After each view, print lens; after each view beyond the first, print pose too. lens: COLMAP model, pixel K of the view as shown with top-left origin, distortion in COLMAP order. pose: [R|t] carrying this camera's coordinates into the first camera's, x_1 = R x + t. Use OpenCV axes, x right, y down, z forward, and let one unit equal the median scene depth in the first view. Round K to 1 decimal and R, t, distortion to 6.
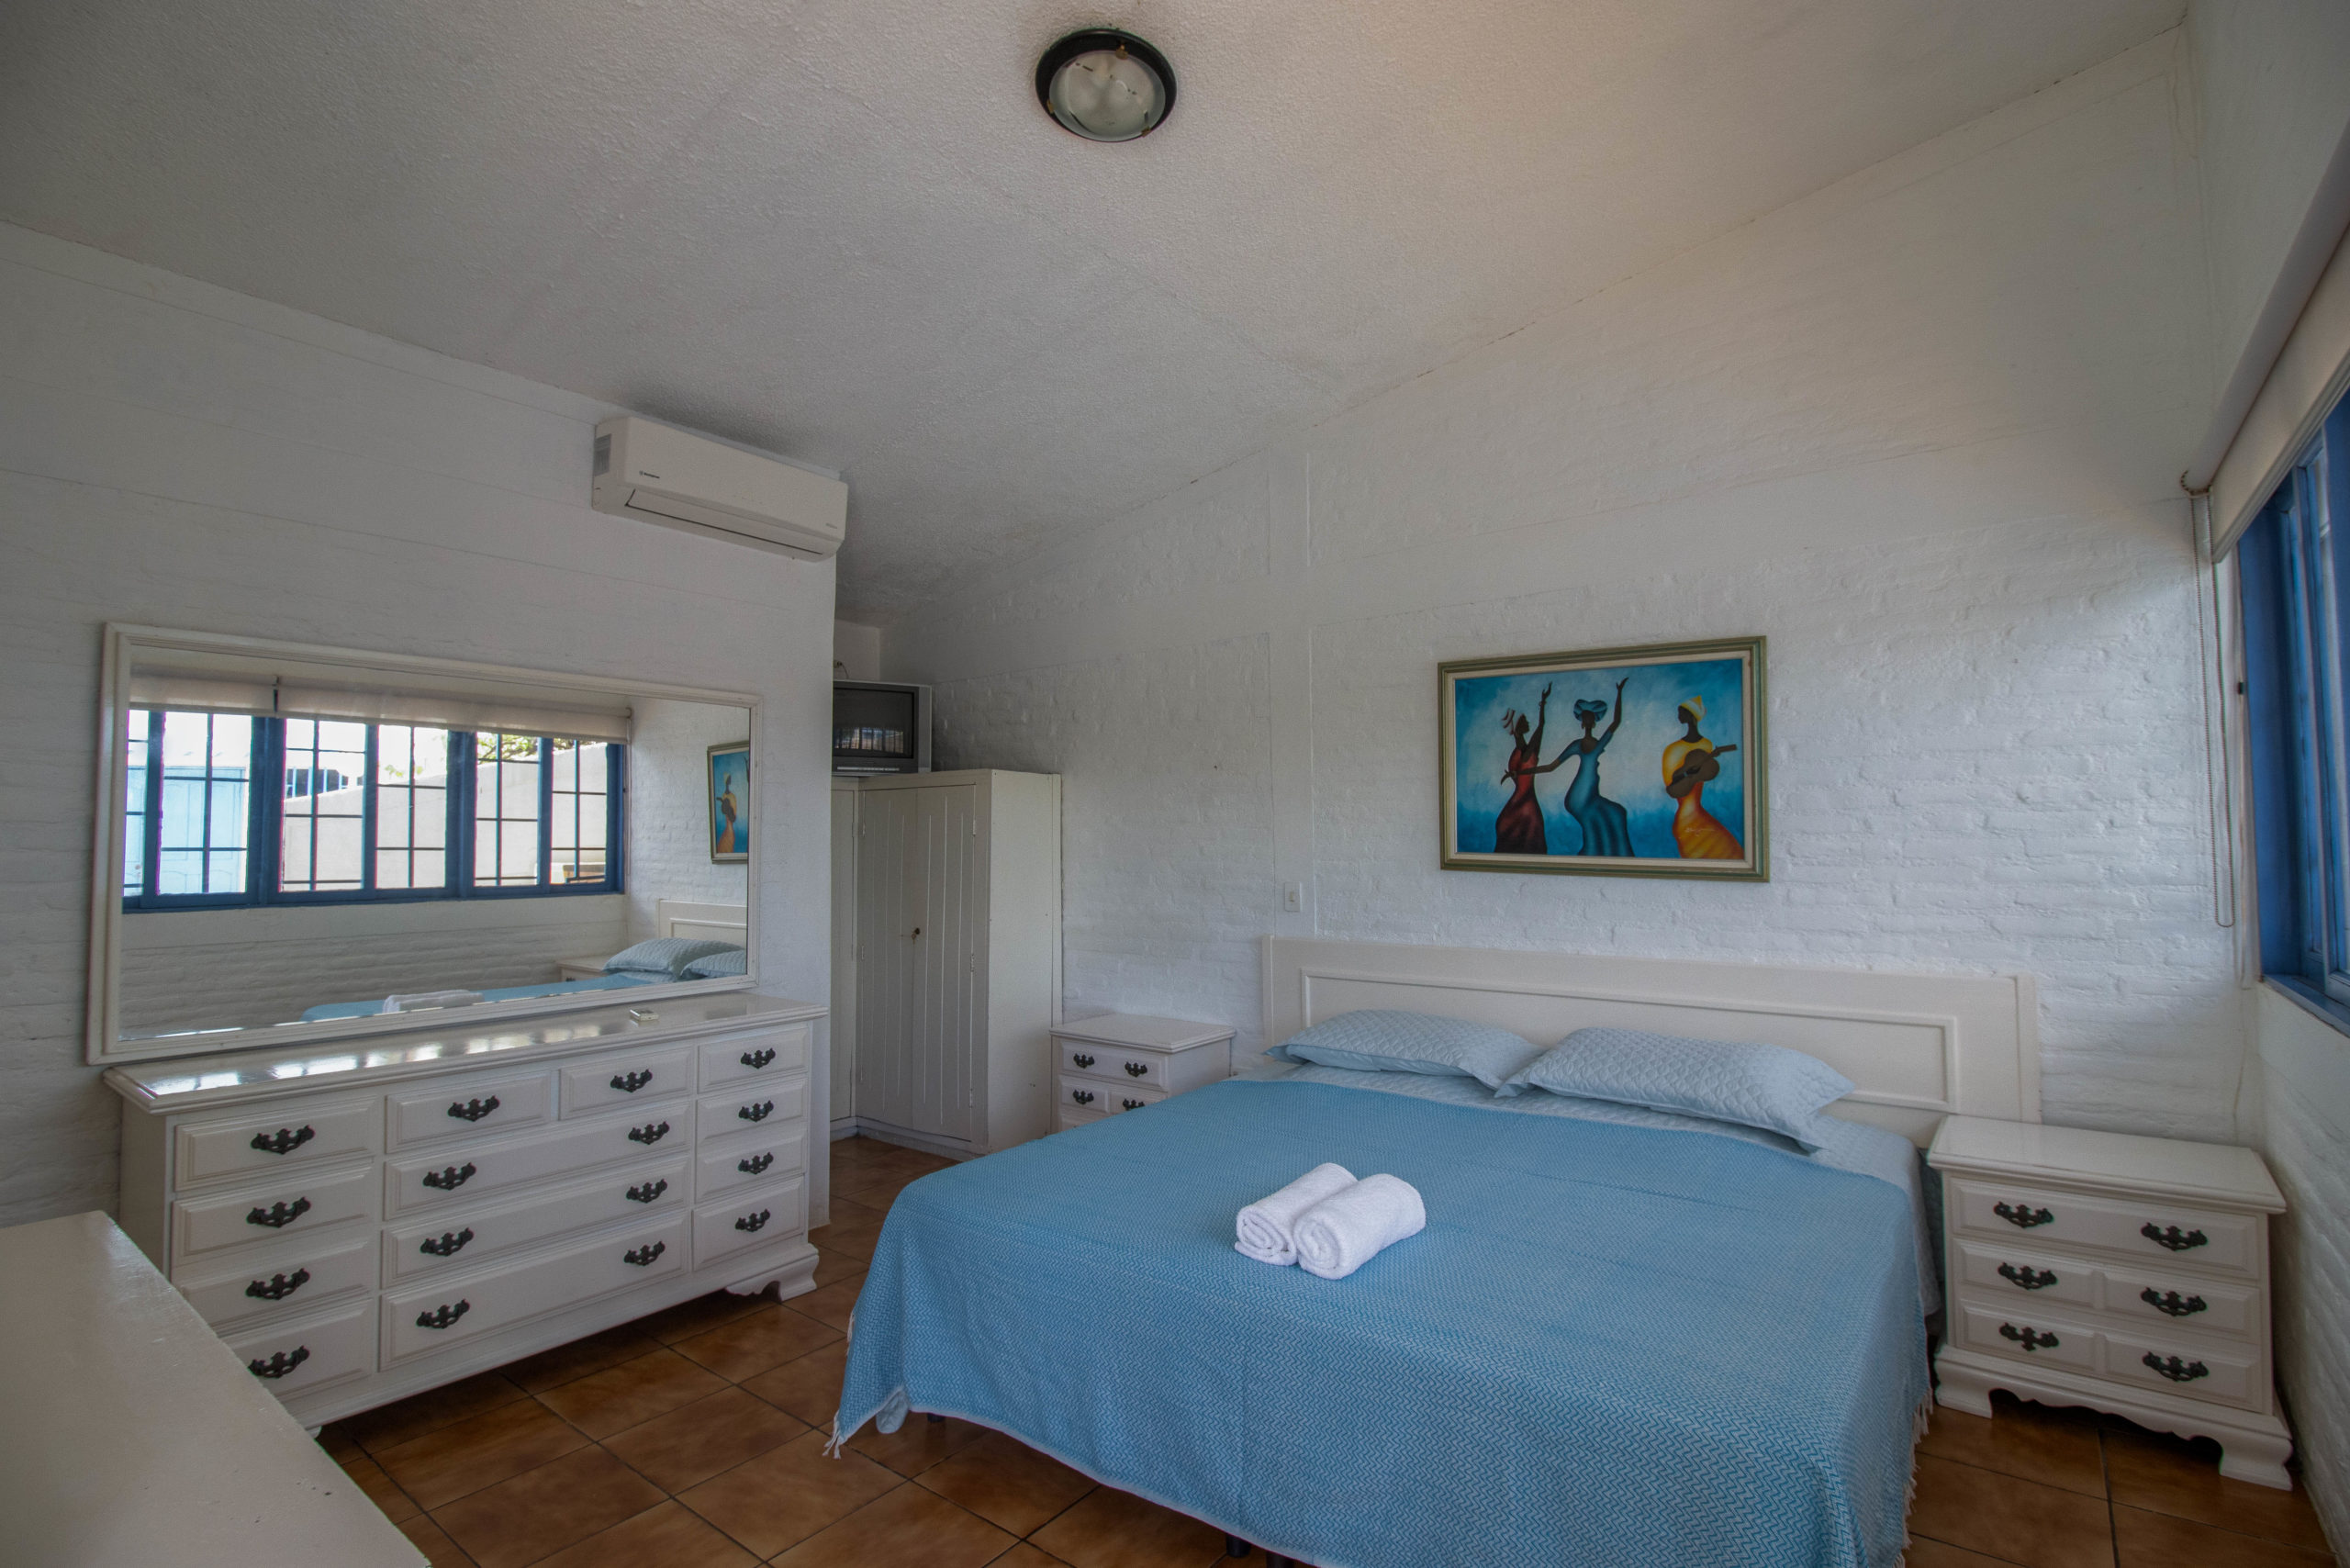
lens RADIAL K [[1118.2, 0, 1184.3], [0, 1118.2, 787.6], [0, 0, 1]] dist [0.001063, -0.016327]
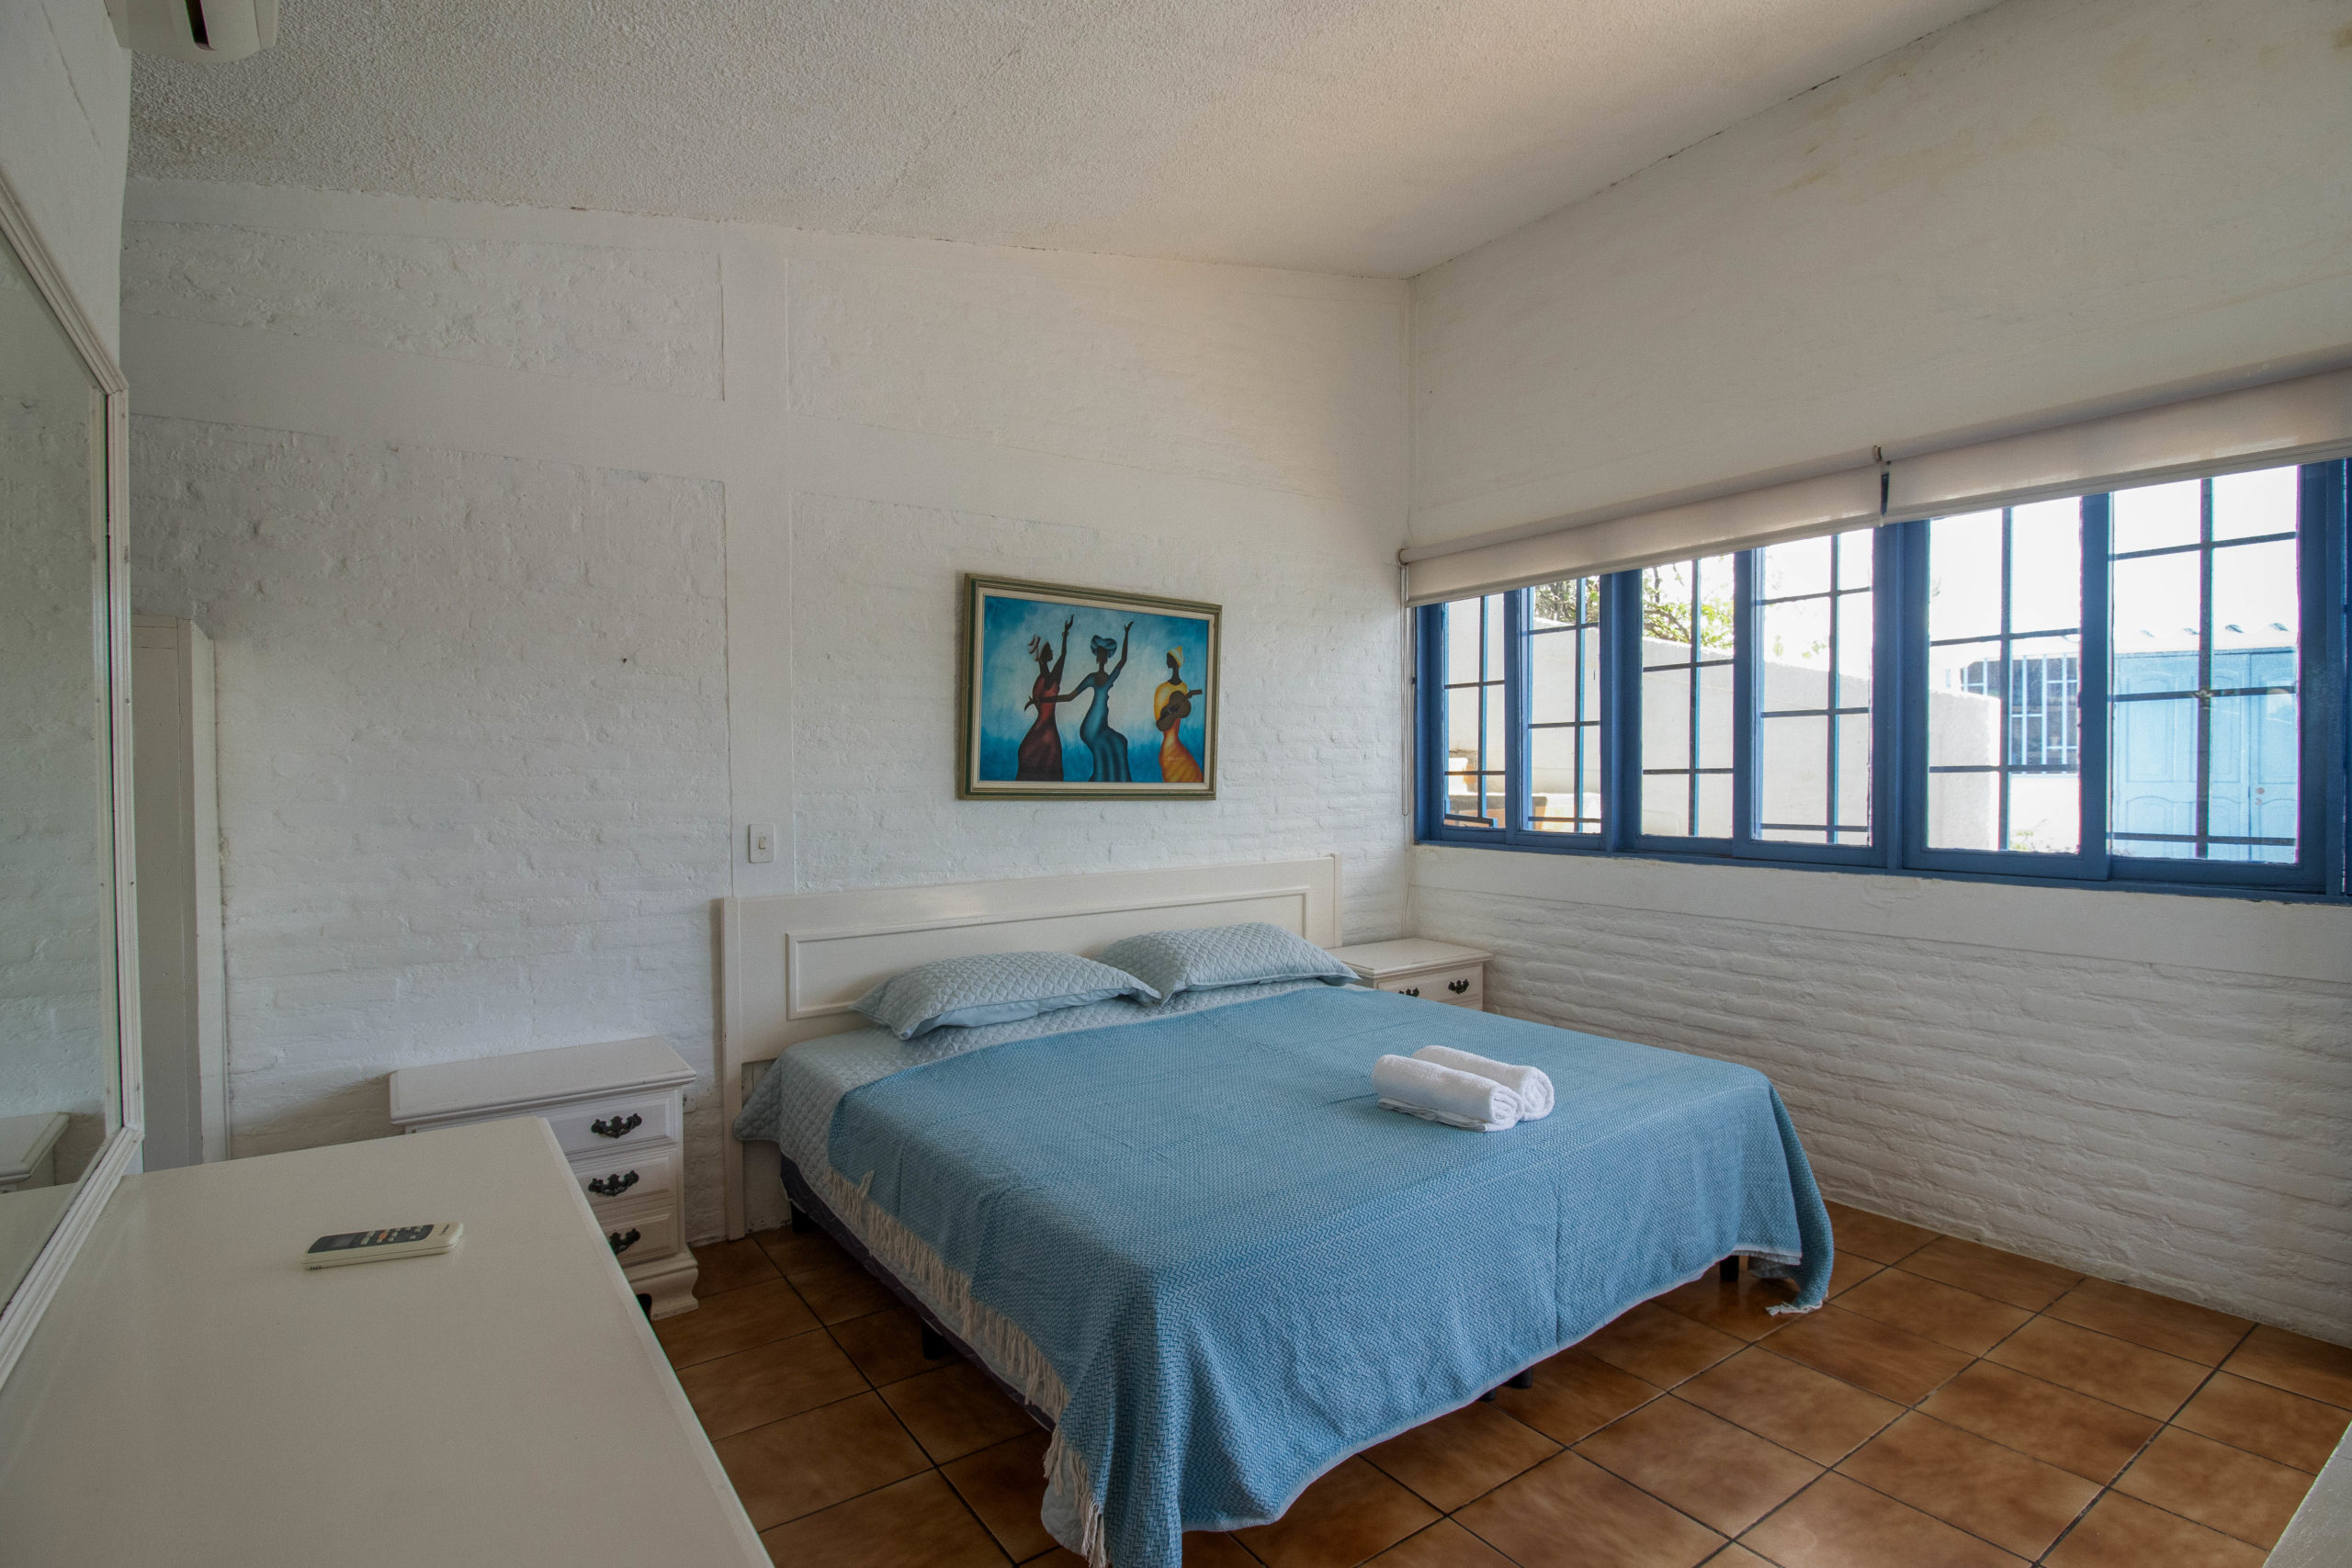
lens RADIAL K [[1172.3, 0, 1197.7], [0, 1172.3, 792.1], [0, 0, 1]] dist [-0.002089, -0.000832]
pose [[0.277938, -0.016437, 0.960458, -0.711409], [-0.036633, 0.998945, 0.027696, 0.036723], [-0.959900, -0.042882, 0.277042, 0.605969]]
